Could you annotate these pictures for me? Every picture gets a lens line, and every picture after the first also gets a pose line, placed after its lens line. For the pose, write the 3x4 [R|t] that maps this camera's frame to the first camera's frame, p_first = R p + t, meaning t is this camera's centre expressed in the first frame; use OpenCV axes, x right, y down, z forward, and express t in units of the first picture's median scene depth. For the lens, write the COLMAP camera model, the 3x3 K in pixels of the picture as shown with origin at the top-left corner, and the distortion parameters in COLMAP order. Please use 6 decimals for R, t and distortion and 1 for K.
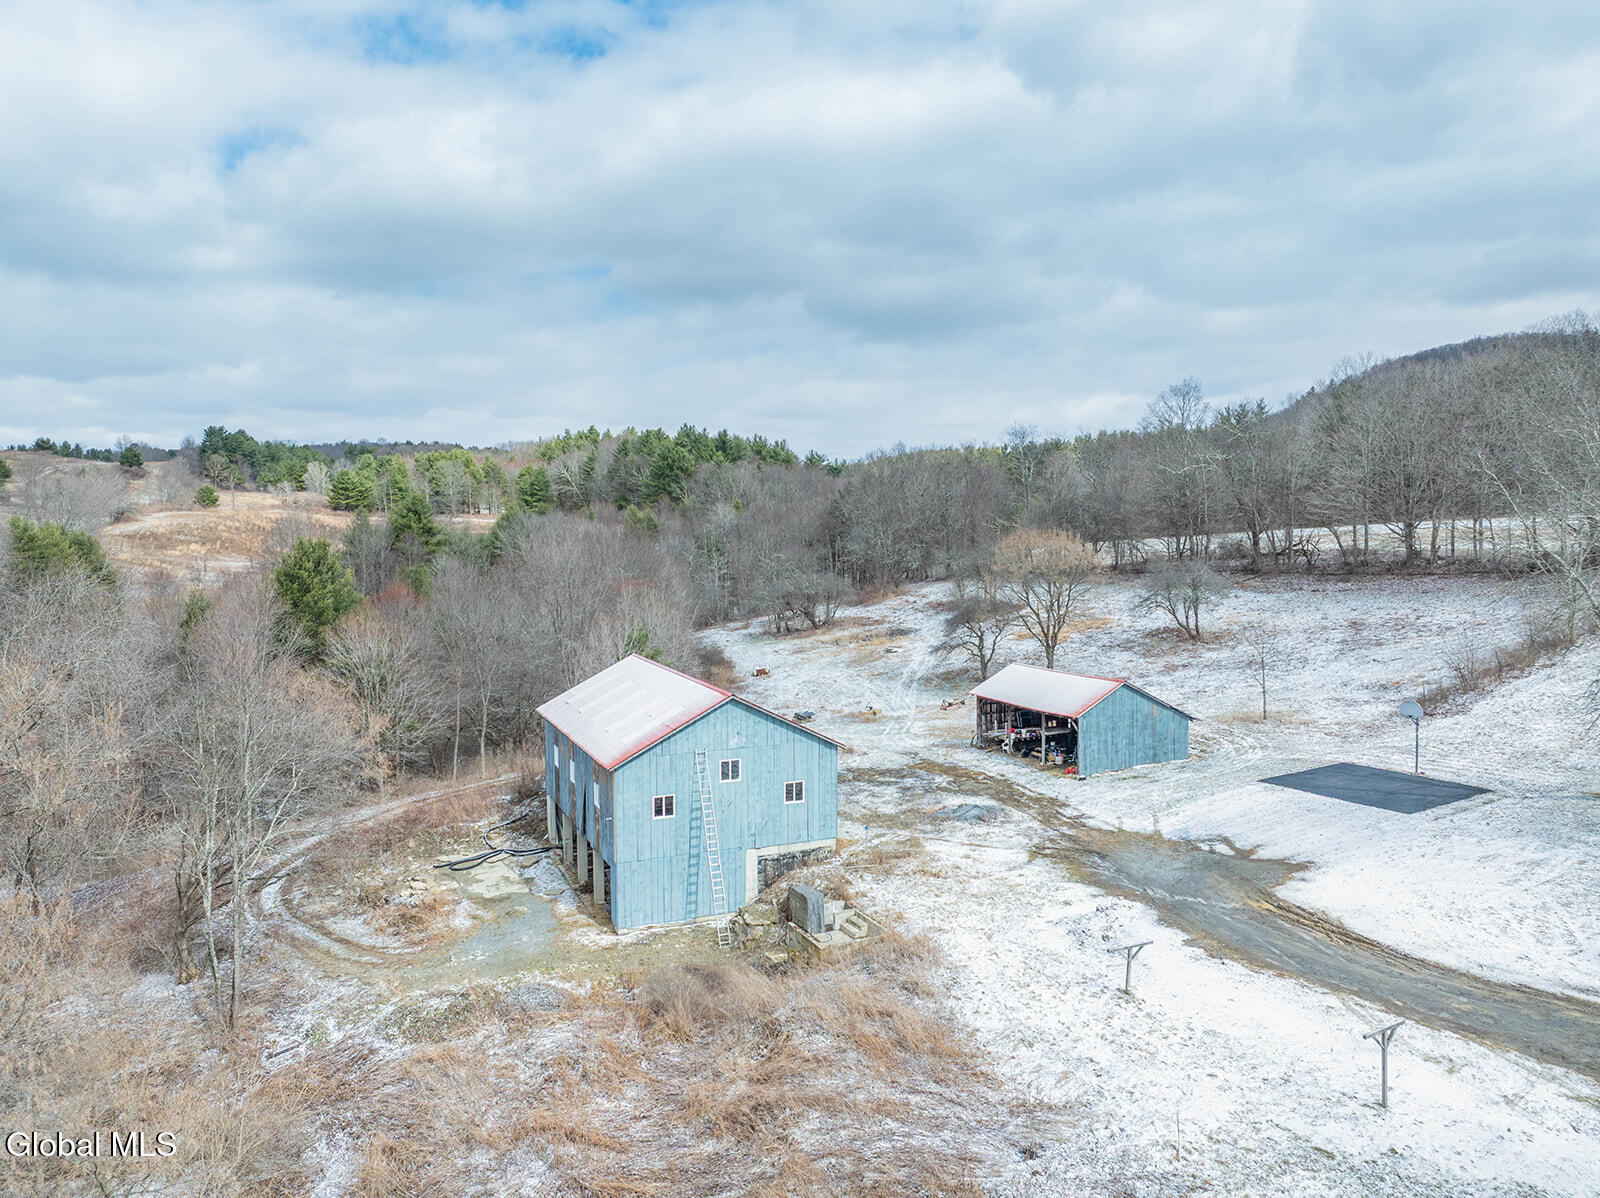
lens RADIAL K [[1138.8, 0, 799.6], [0, 1138.8, 597.0], [0, 0, 1]] dist [-0.036356, -0.002302]
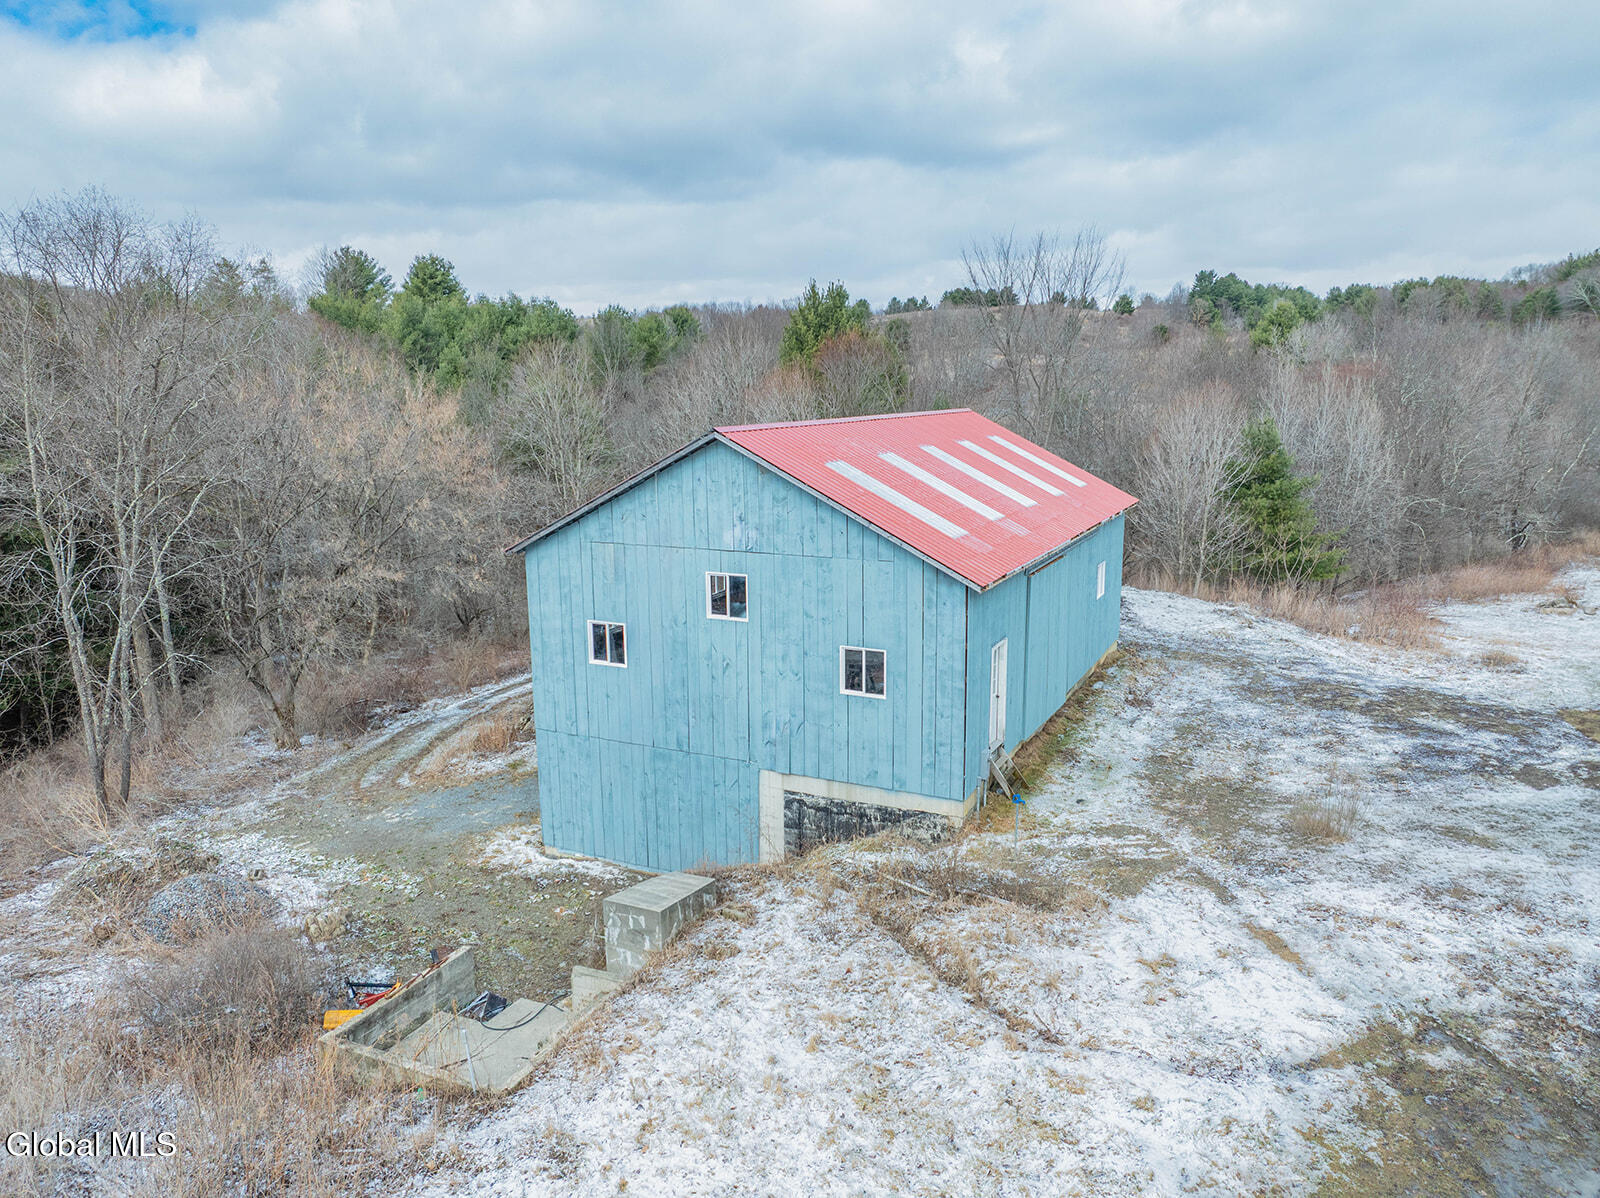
lens RADIAL K [[1138.8, 0, 804.1], [0, 1138.8, 601.0], [0, 0, 1]] dist [-0.036356, -0.002302]
pose [[0.654819, 0.147746, -0.741204, 0.303954], [-0.055227, 0.987439, 0.148038, 0.082045], [0.753765, -0.056004, 0.654753, 0.706693]]
